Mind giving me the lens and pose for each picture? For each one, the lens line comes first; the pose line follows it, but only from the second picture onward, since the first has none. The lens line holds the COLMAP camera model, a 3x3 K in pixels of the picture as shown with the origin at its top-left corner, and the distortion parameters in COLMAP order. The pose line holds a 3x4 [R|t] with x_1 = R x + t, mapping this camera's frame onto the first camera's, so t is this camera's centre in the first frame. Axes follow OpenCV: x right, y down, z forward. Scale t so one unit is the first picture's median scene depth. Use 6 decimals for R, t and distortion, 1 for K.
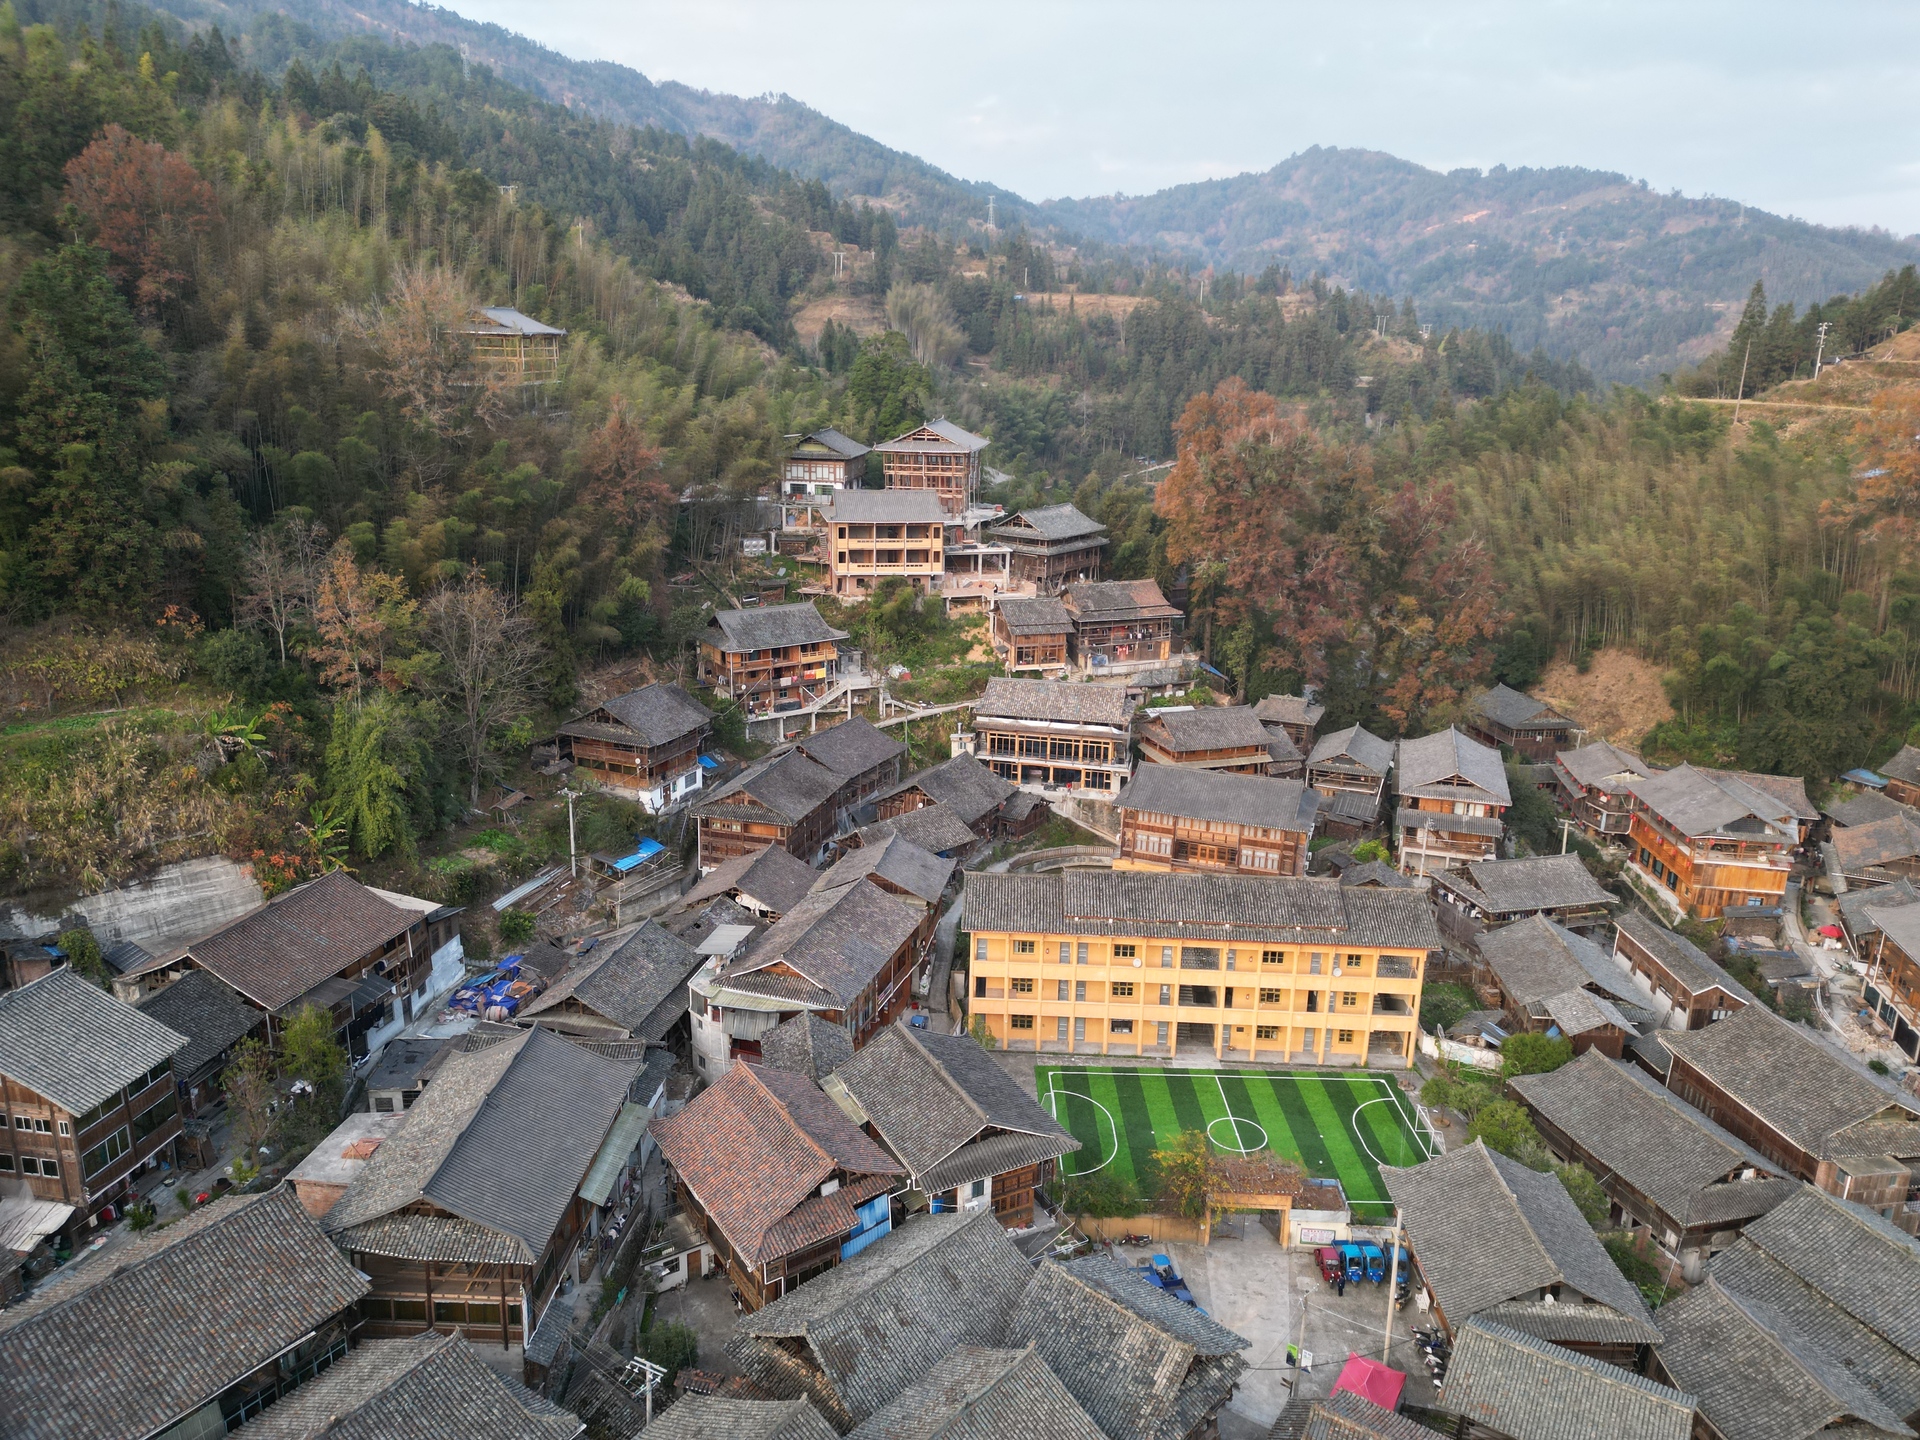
lens RADIAL K [[1333.7, 0, 969.6], [0, 1333.7, 728.4], [0, 0, 1]] dist [0.090069, -0.087204]
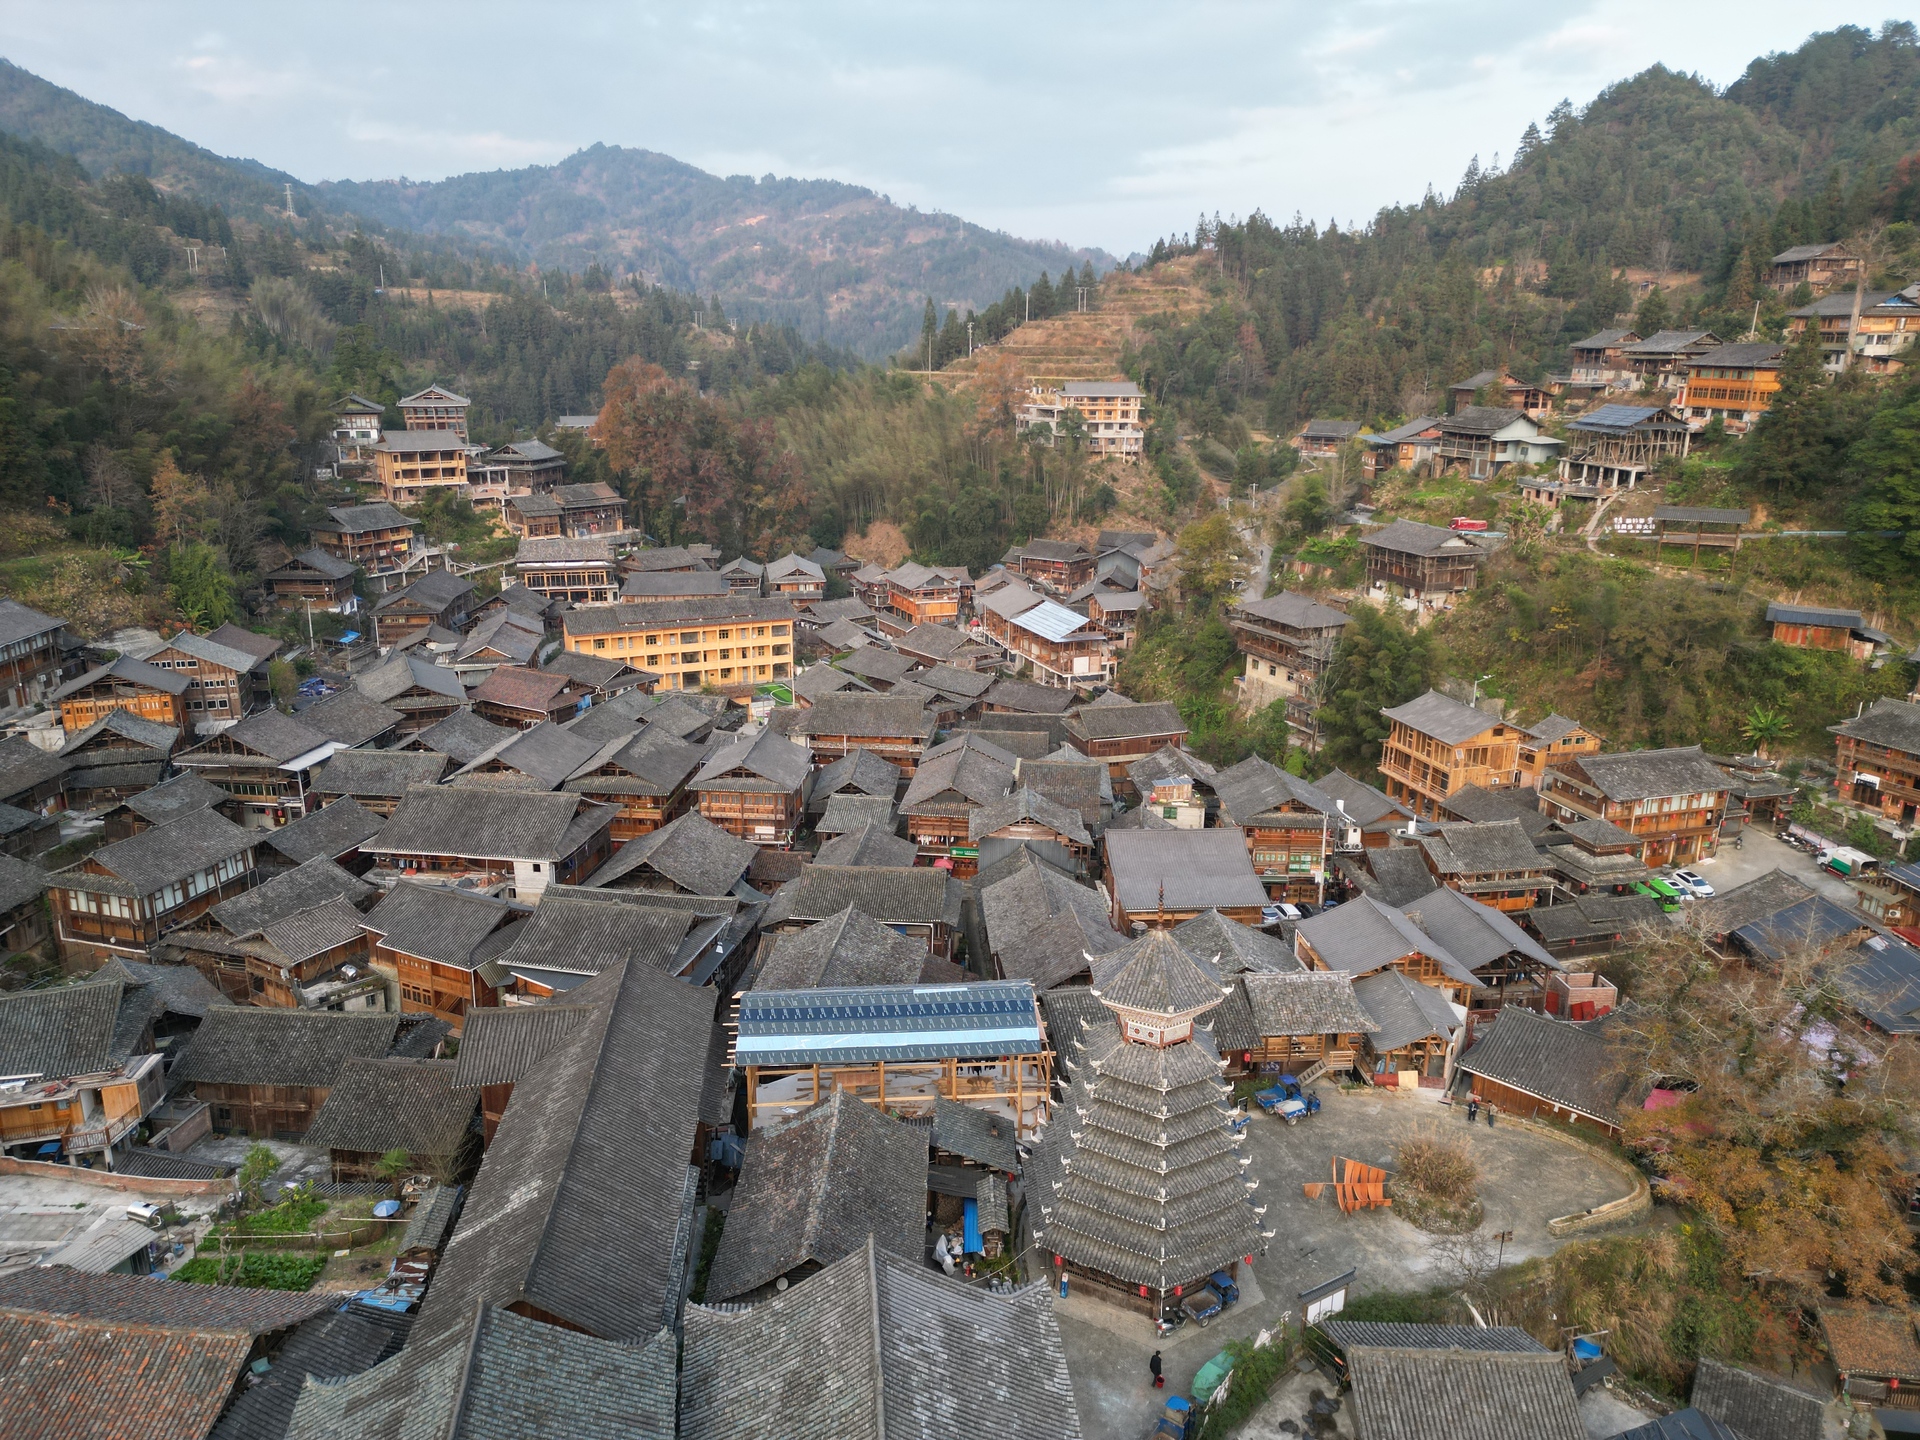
lens RADIAL K [[1333.7, 0, 969.6], [0, 1333.7, 728.4], [0, 0, 1]] dist [0.090069, -0.087204]
pose [[0.885354, -0.139719, 0.443426, -0.229839], [0.136537, 0.989856, 0.039280, 0.175564], [-0.444416, 0.025768, 0.895450, -0.623899]]
